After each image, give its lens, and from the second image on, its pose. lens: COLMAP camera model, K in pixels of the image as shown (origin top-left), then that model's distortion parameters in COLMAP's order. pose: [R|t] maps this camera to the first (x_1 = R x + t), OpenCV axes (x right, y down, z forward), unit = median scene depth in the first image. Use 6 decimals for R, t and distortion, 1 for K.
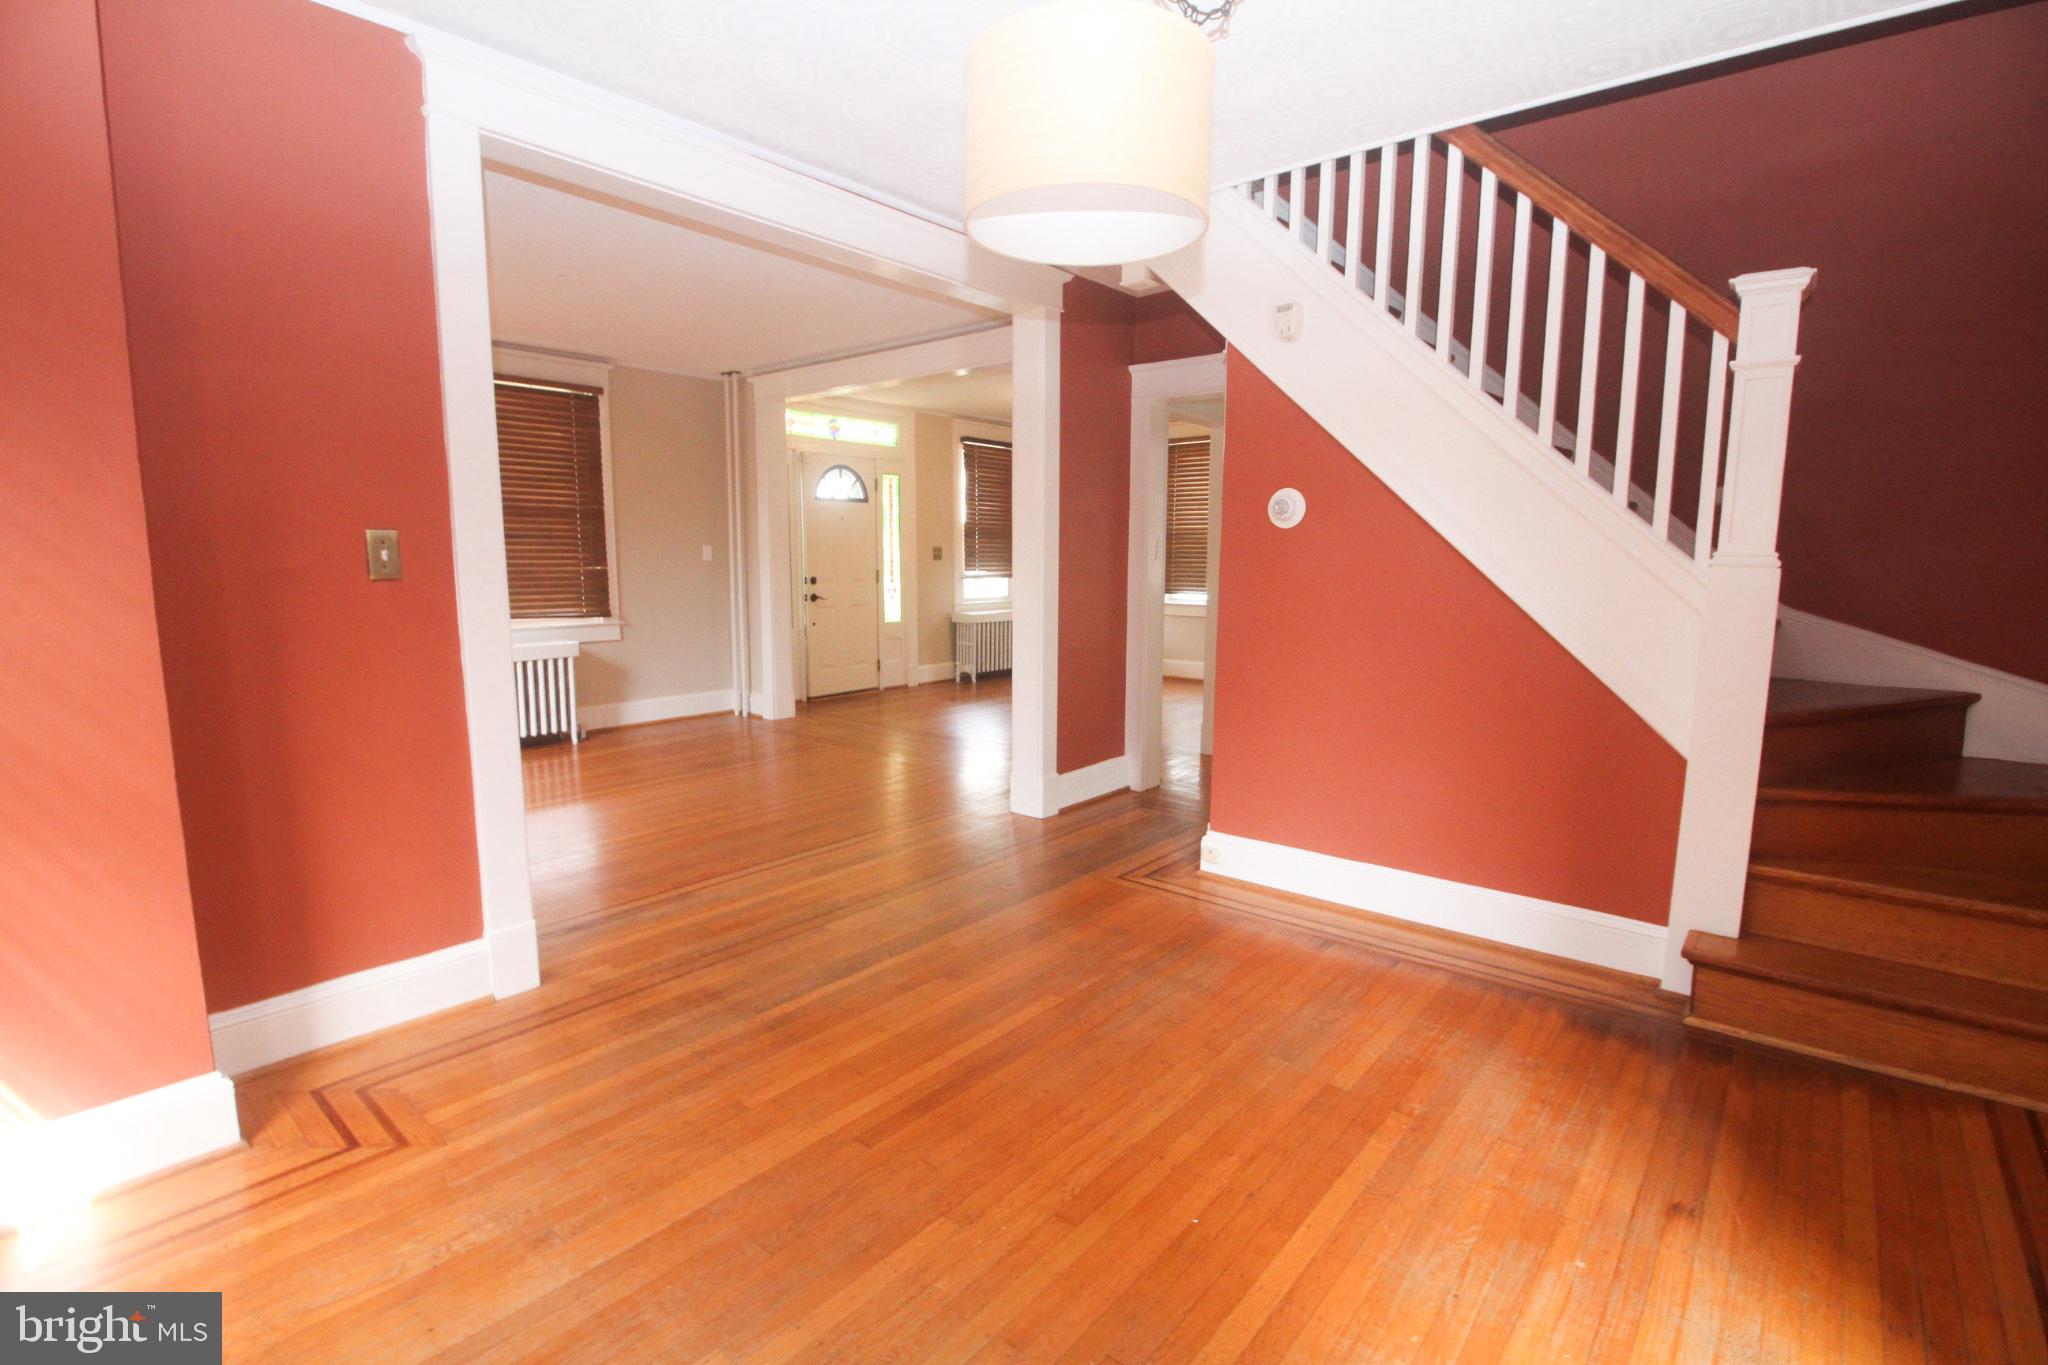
lens RADIAL K [[955.7, 0, 1008.3], [0, 955.7, 683.0], [0, 0, 1]] dist [-0.002449, -0.011547]
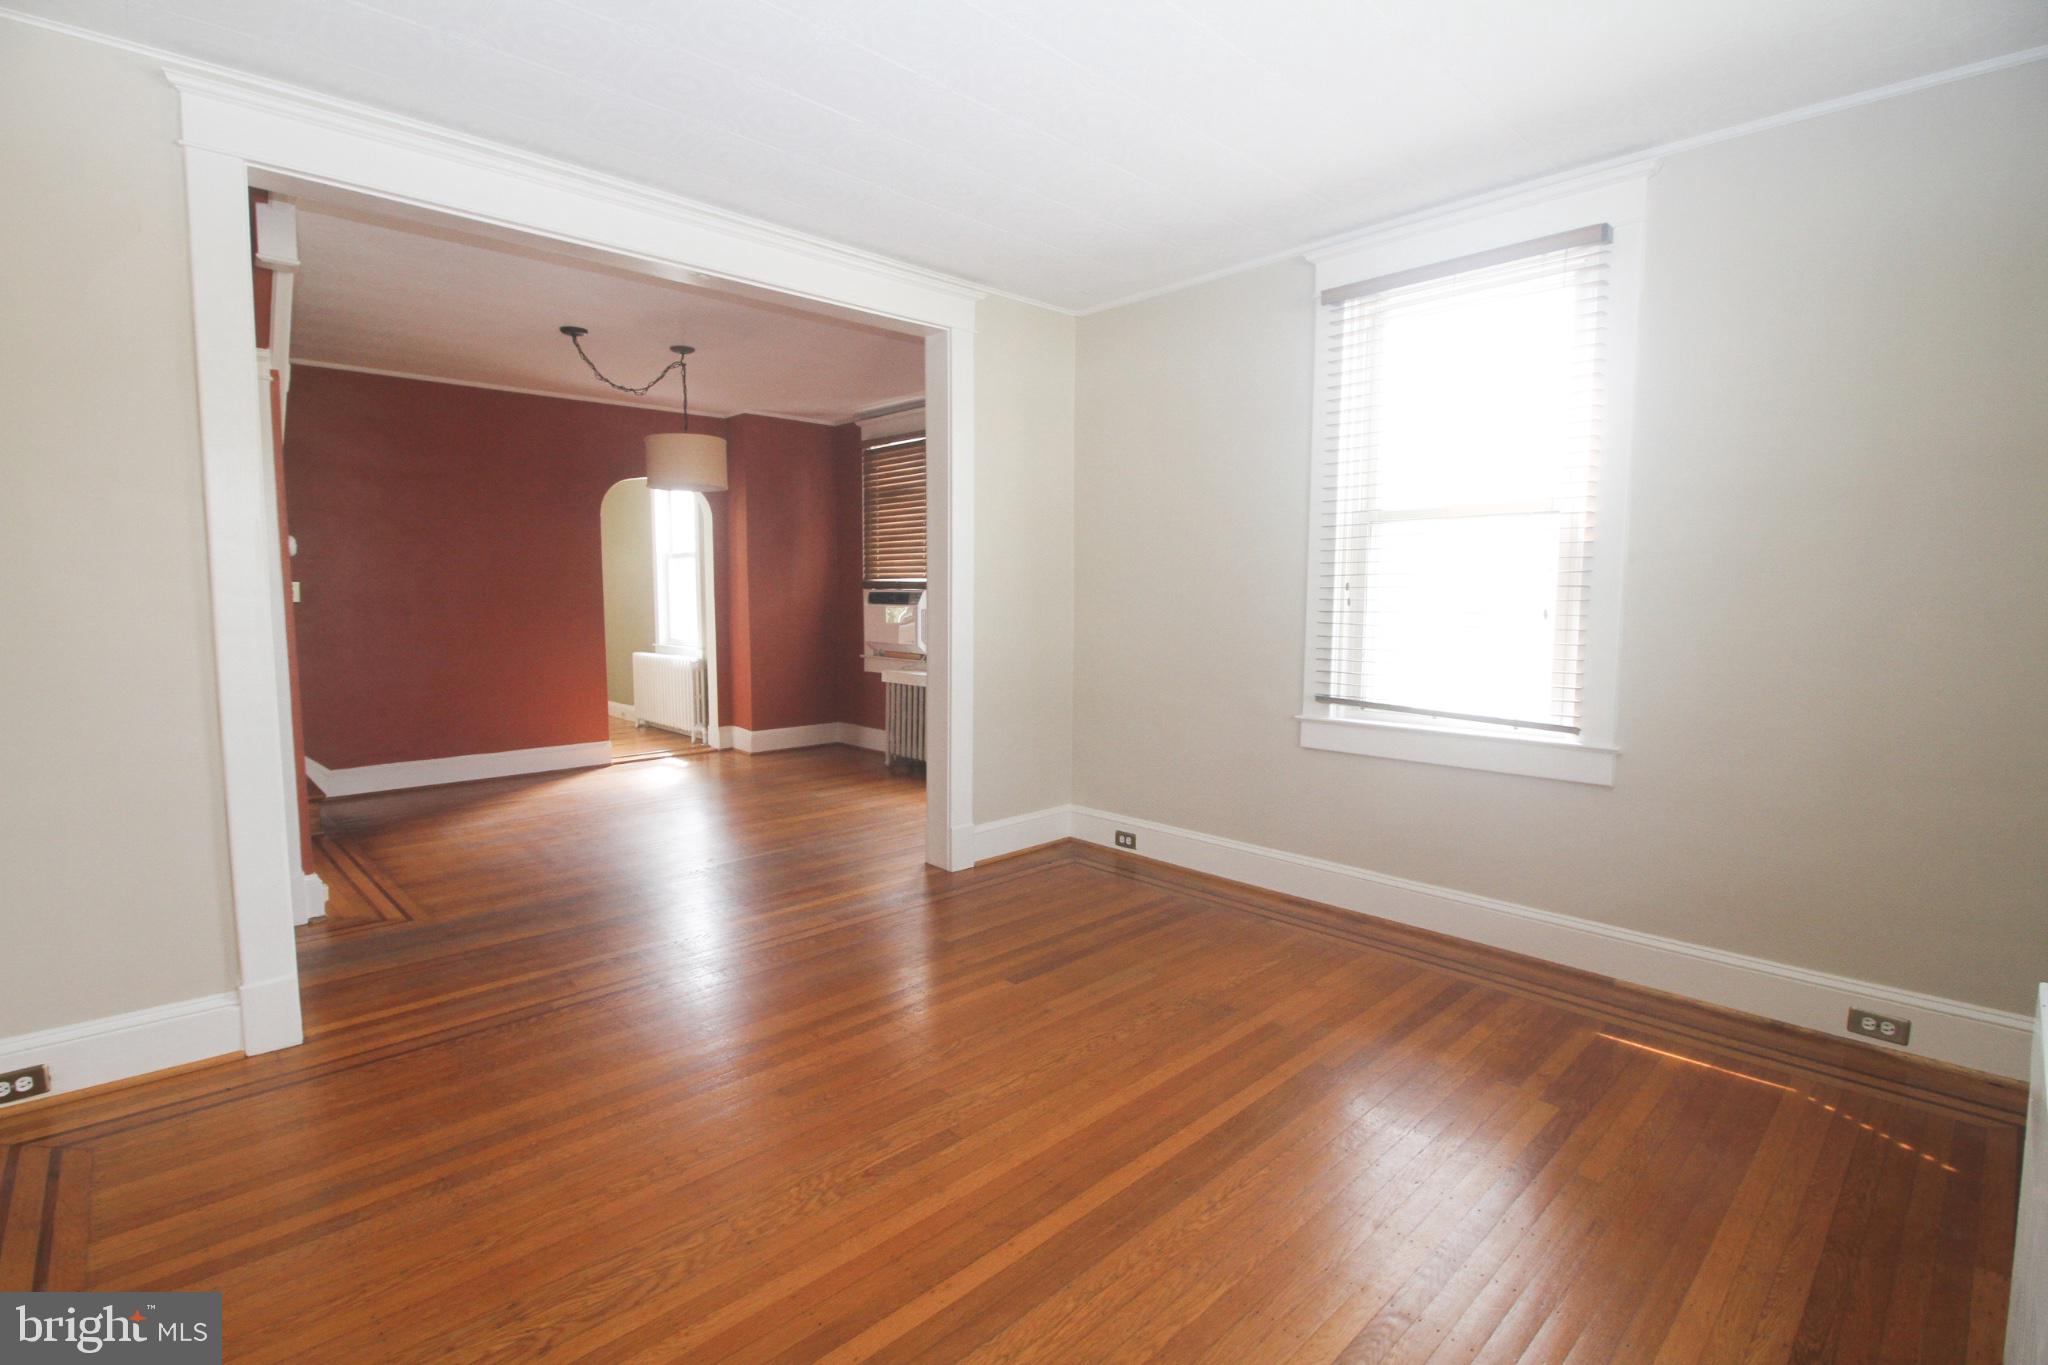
lens RADIAL K [[955.7, 0, 1010.6], [0, 955.7, 679.1], [0, 0, 1]] dist [-0.002449, -0.011547]
pose [[-0.994472, -0.012885, 0.104206, -0.763203], [0.010837, 0.974547, 0.223923, -0.318742], [-0.104439, 0.223815, -0.969020, 2.367642]]
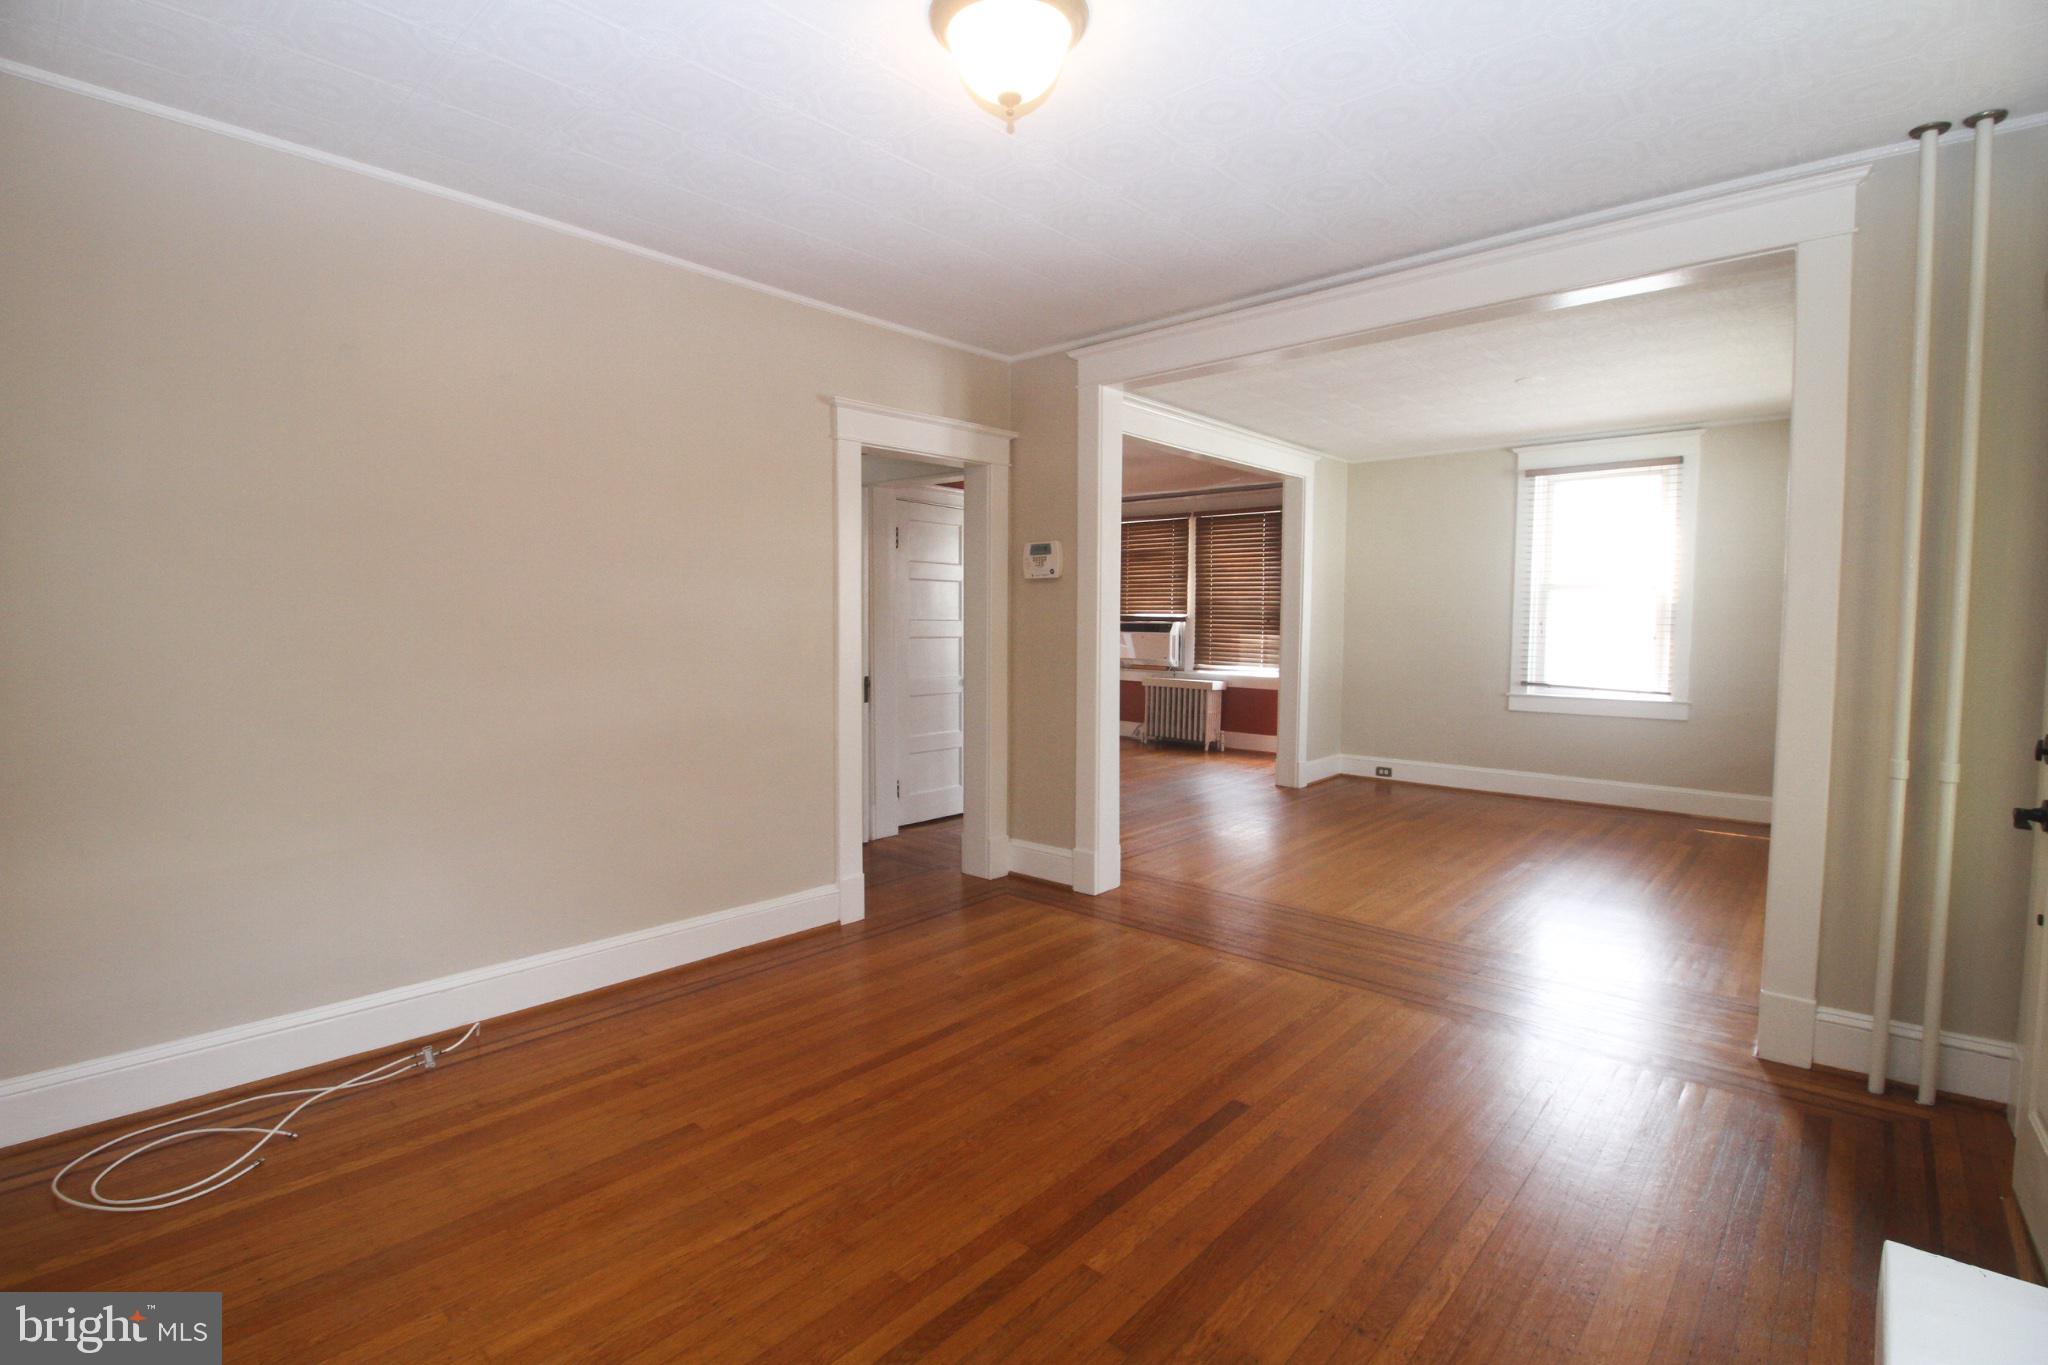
lens RADIAL K [[955.7, 0, 1013.8], [0, 955.7, 676.4], [0, 0, 1]] dist [-0.002449, -0.011547]
pose [[-0.999789, -0.006447, 0.019508, 0.179012], [-0.002525, 0.980855, 0.194723, -0.480394], [-0.020390, 0.194632, -0.980664, 3.450728]]
